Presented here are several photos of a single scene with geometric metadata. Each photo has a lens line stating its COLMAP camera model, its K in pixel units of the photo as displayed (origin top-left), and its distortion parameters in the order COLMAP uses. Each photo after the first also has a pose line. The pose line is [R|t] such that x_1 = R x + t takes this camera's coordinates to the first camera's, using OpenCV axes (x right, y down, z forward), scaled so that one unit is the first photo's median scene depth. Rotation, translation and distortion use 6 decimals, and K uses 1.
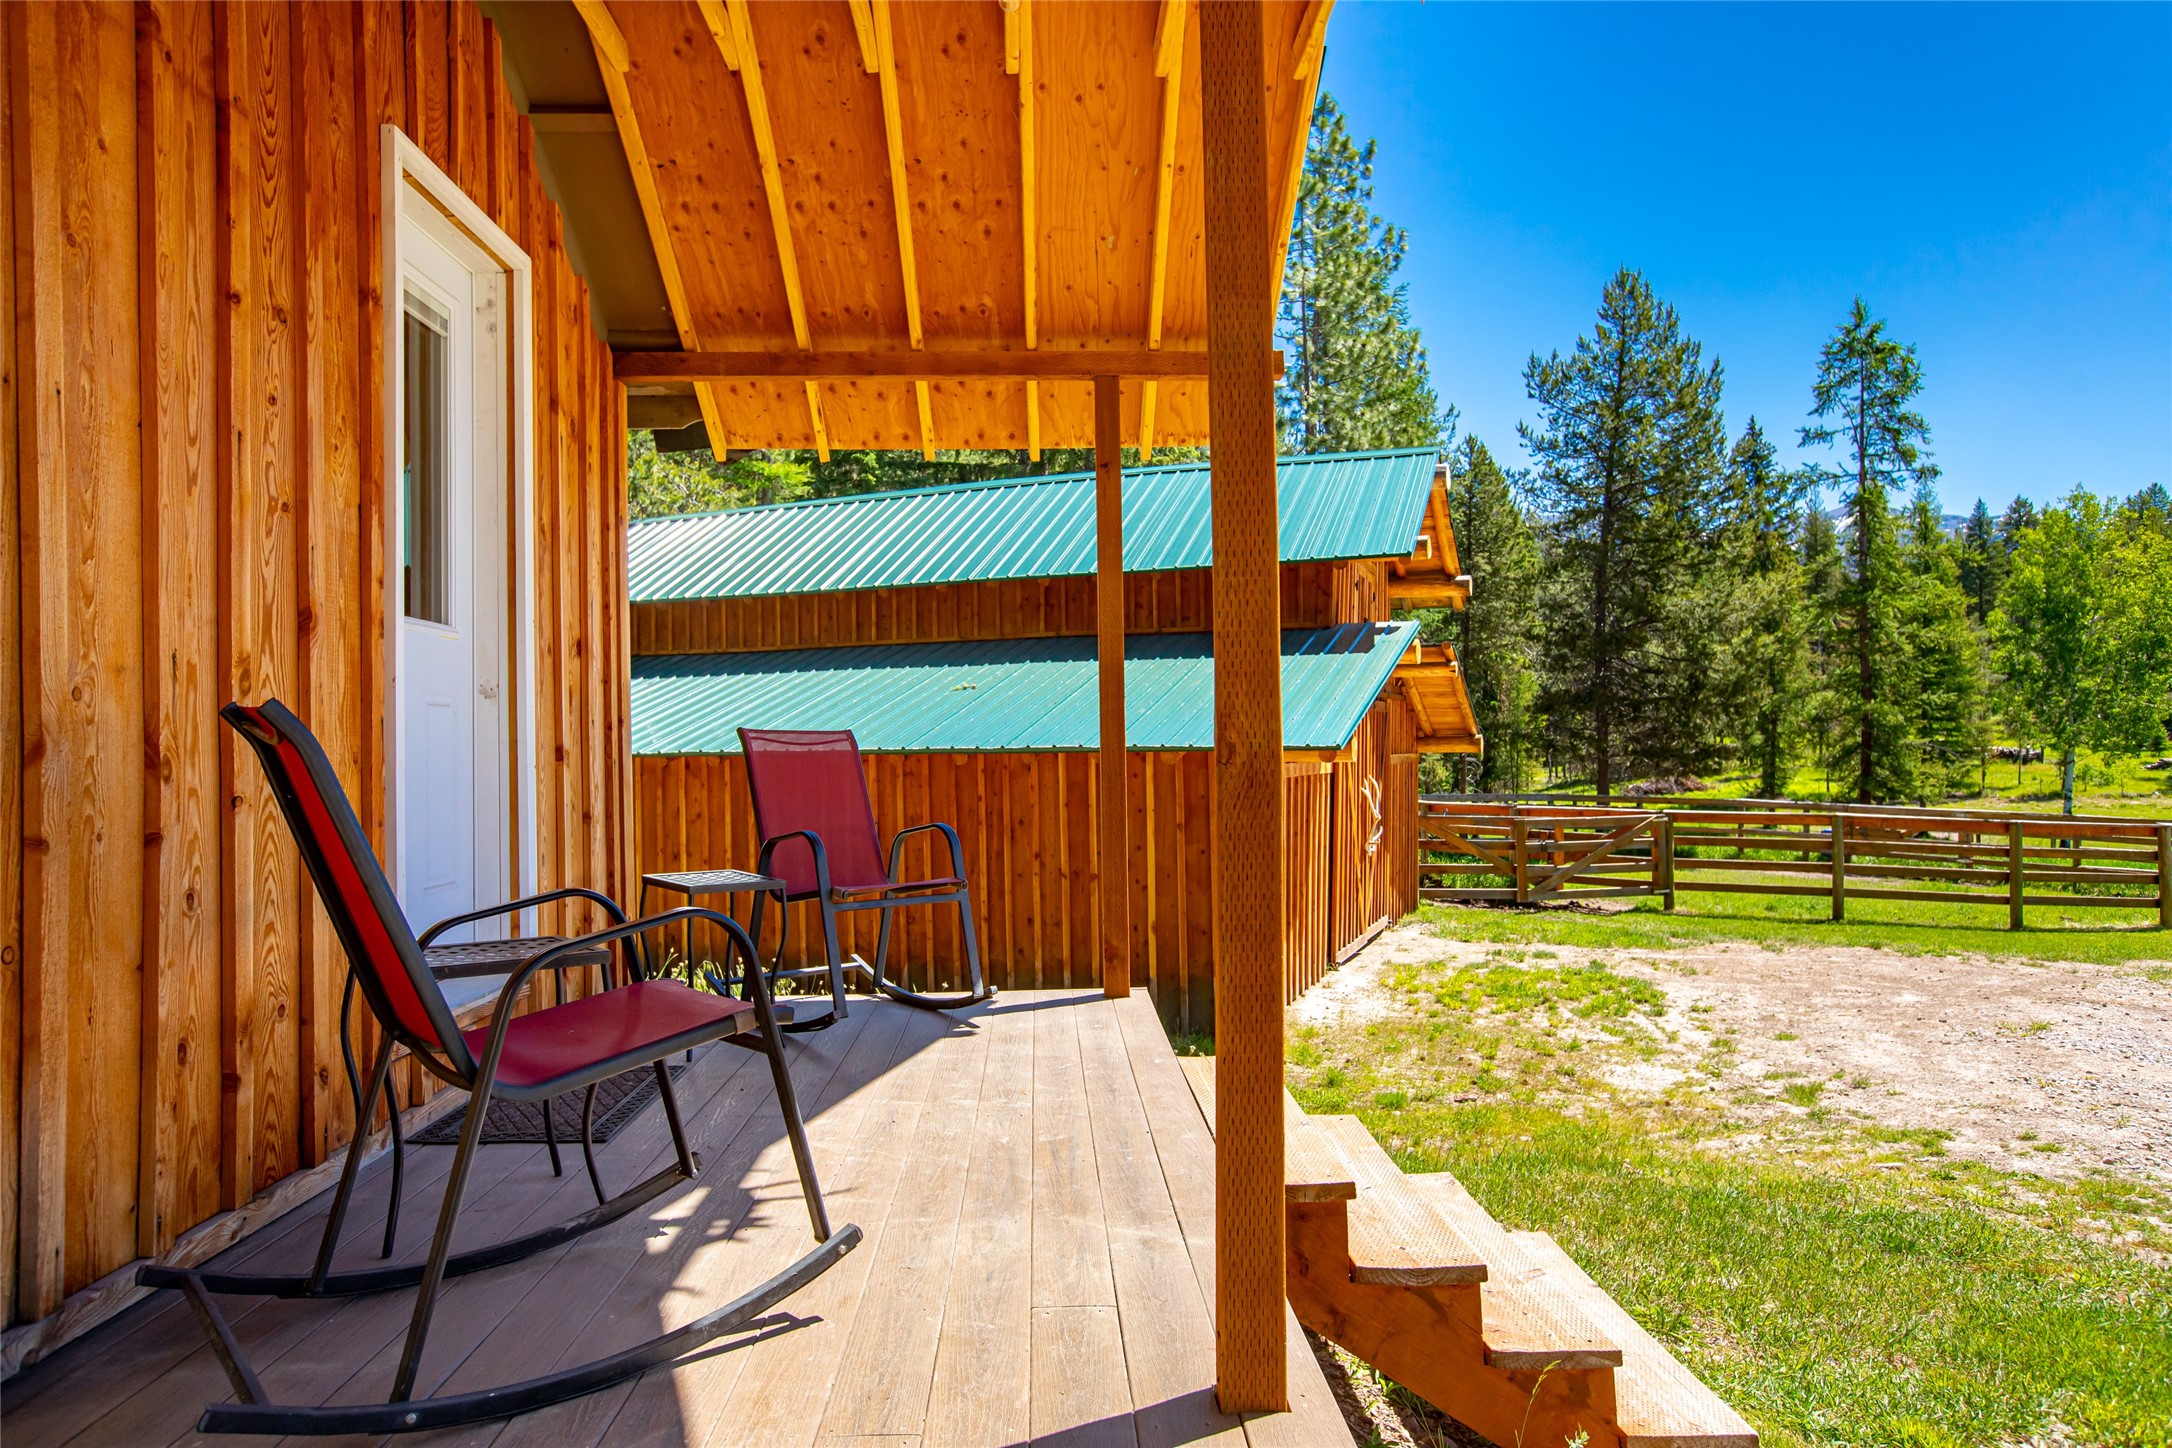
lens RADIAL K [[1495.0, 0, 1086.0], [0, 1495.0, 724.0], [0, 0, 1]] dist [0.005476, 0.005541]
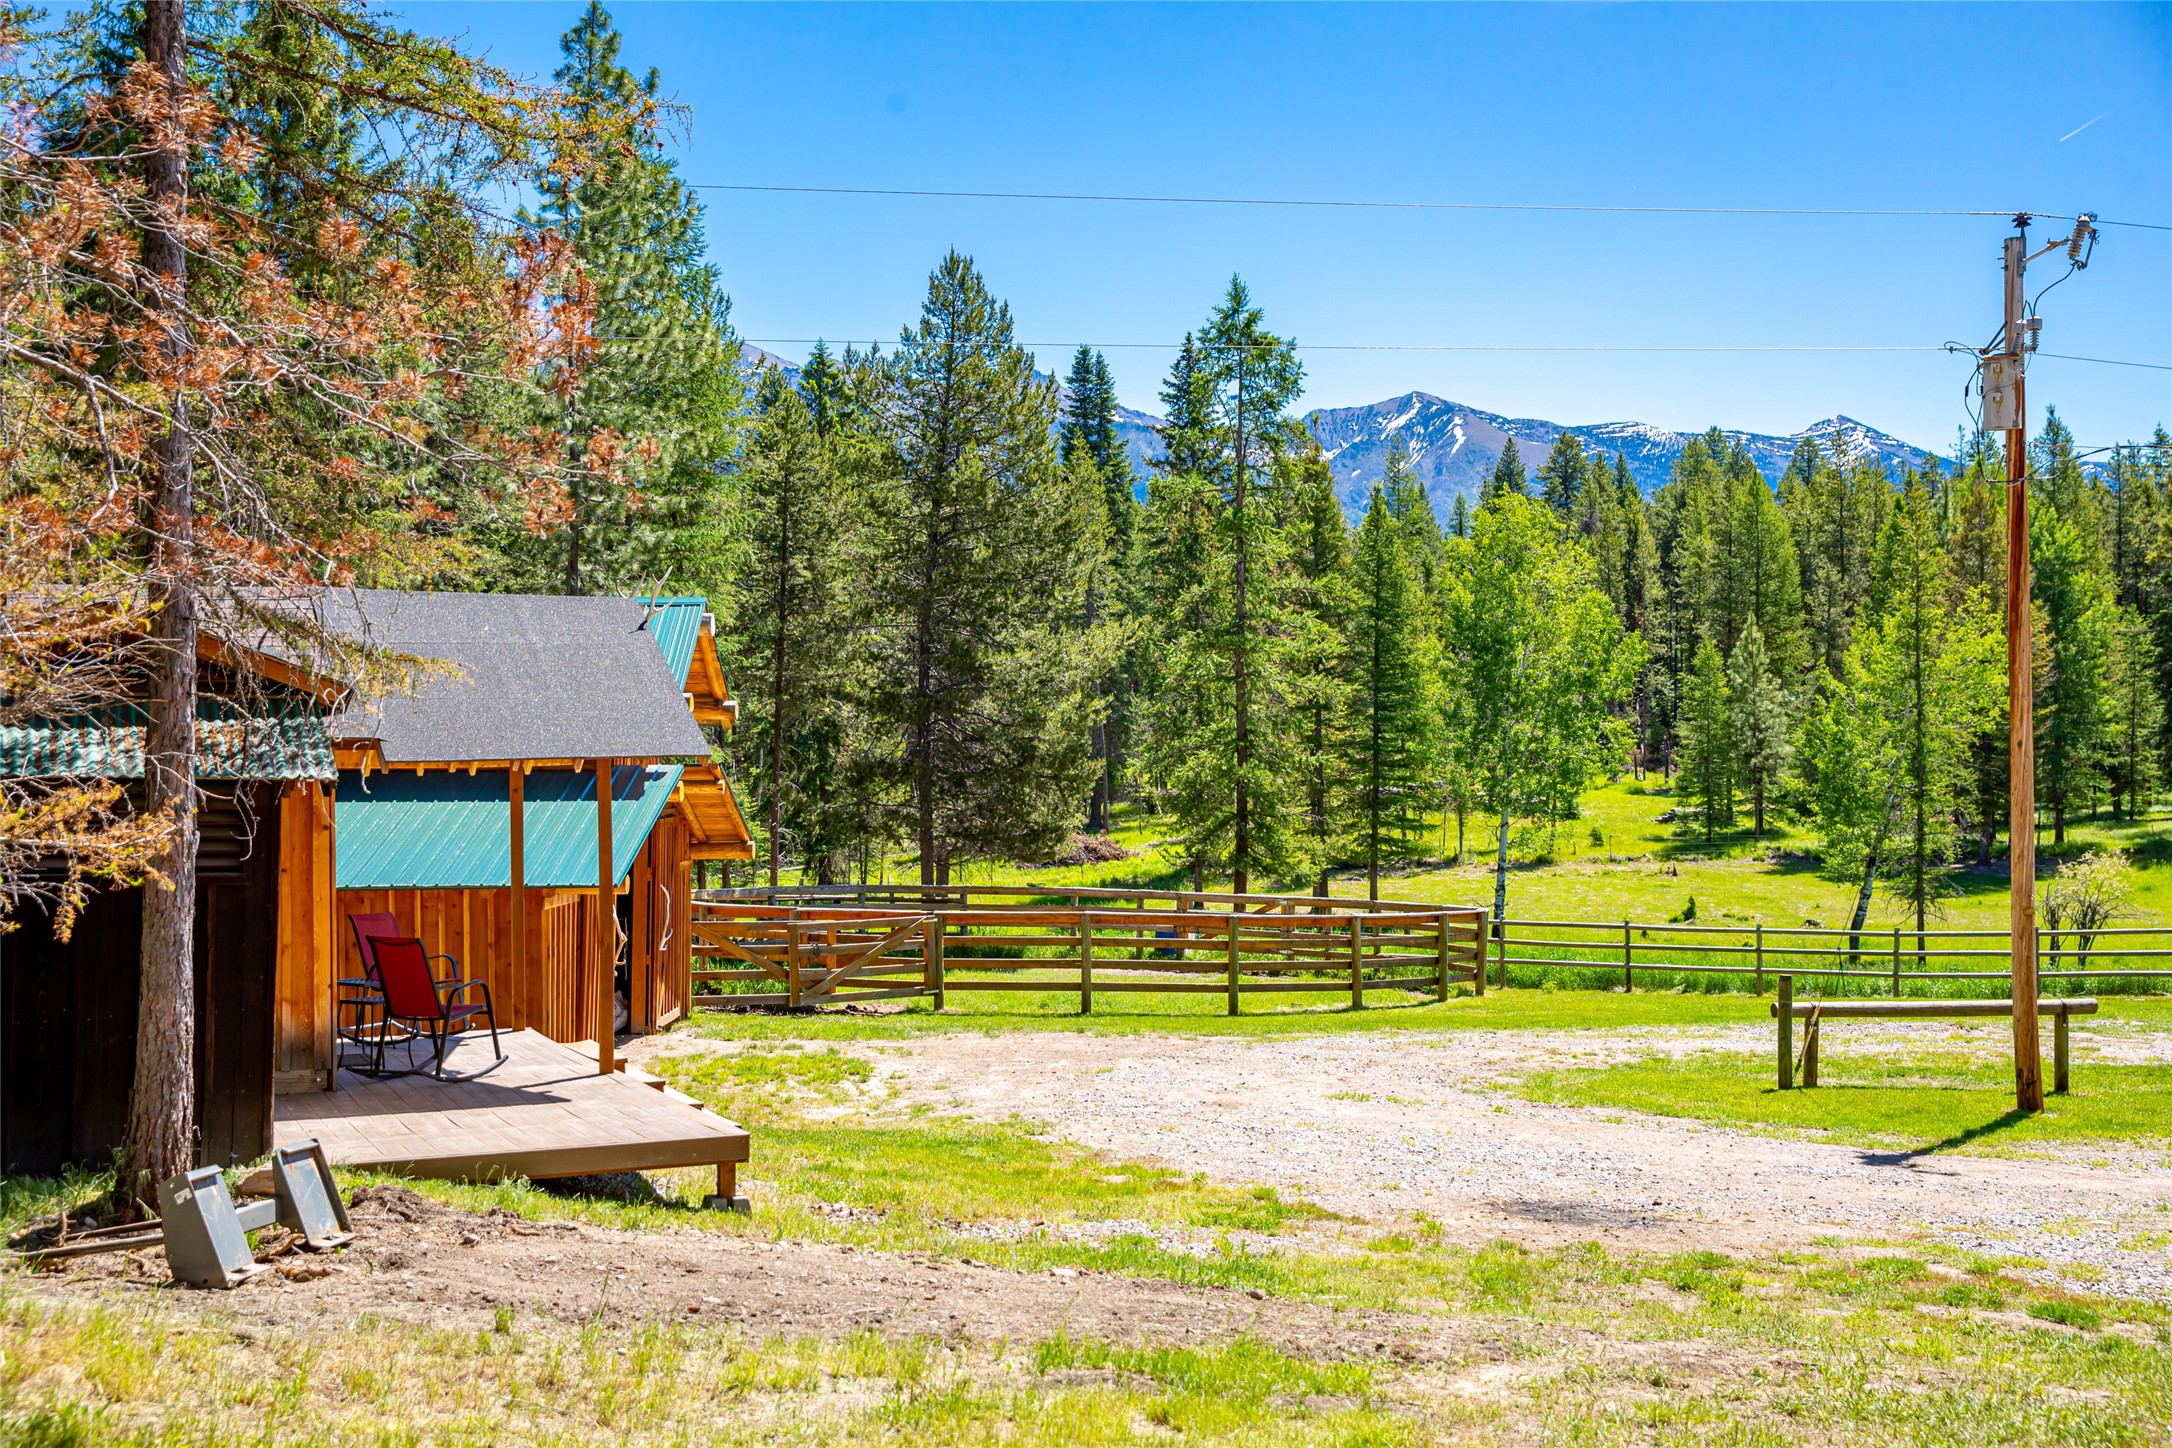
lens RADIAL K [[2310.7, 0, 1086.0], [0, 2310.7, 724.0], [0, 0, 1]] dist [0.003779, 0.017472]
pose [[0.930945, 0.009963, 0.365024, -0.047599], [-0.004188, 0.999853, -0.016610, -0.023034], [-0.365135, 0.013934, 0.930850, -0.263007]]
